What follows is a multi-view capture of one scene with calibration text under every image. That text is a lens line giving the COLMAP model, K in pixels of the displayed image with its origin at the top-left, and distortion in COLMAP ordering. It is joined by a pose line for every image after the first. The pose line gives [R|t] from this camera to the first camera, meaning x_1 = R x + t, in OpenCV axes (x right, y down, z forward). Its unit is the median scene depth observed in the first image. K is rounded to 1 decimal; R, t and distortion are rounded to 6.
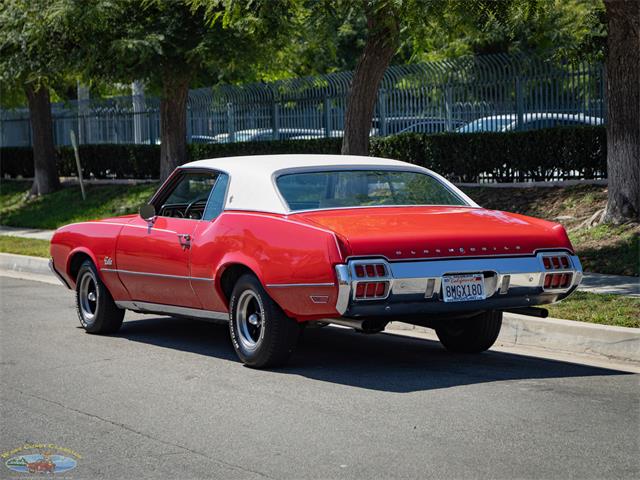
lens RADIAL K [[1700.5, 0, 320.0], [0, 1700.5, 240.0], [0, 0, 1]] dist [0.001032, 0.045115]
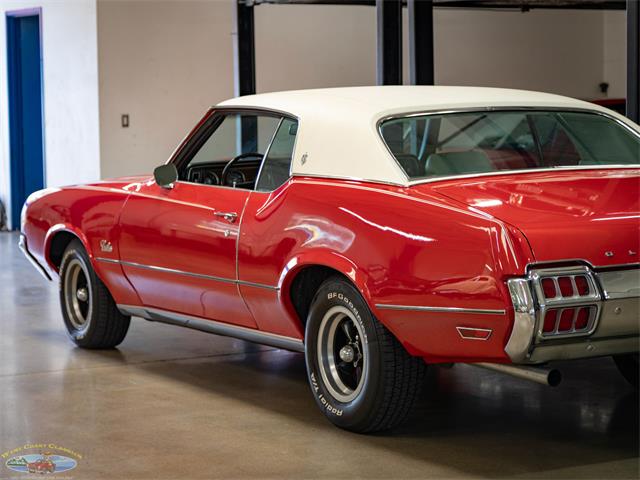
lens RADIAL K [[1700.5, 0, 320.0], [0, 1700.5, 240.0], [0, 0, 1]] dist [0.001032, 0.045115]
pose [[0.999882, -0.008760, 0.012631, -0.051866], [0.008199, 0.999006, 0.043822, -0.020368], [-0.013002, -0.043714, 0.998959, 0.348440]]
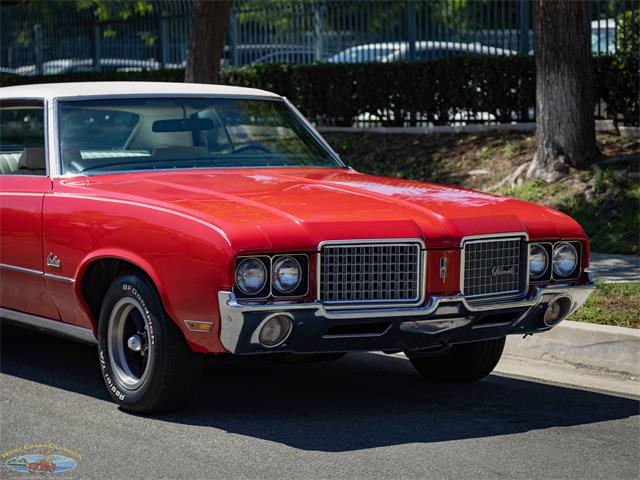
lens RADIAL K [[1986.3, 0, 294.5], [0, 1986.3, 241.3], [0, 0, 1]] dist [-0.074195, 0.667218]
pose [[0.996793, 0.002616, 0.079982, -0.018066], [-0.004425, 0.999738, 0.022446, -0.002690], [-0.079902, -0.022728, 0.996544, 0.159544]]
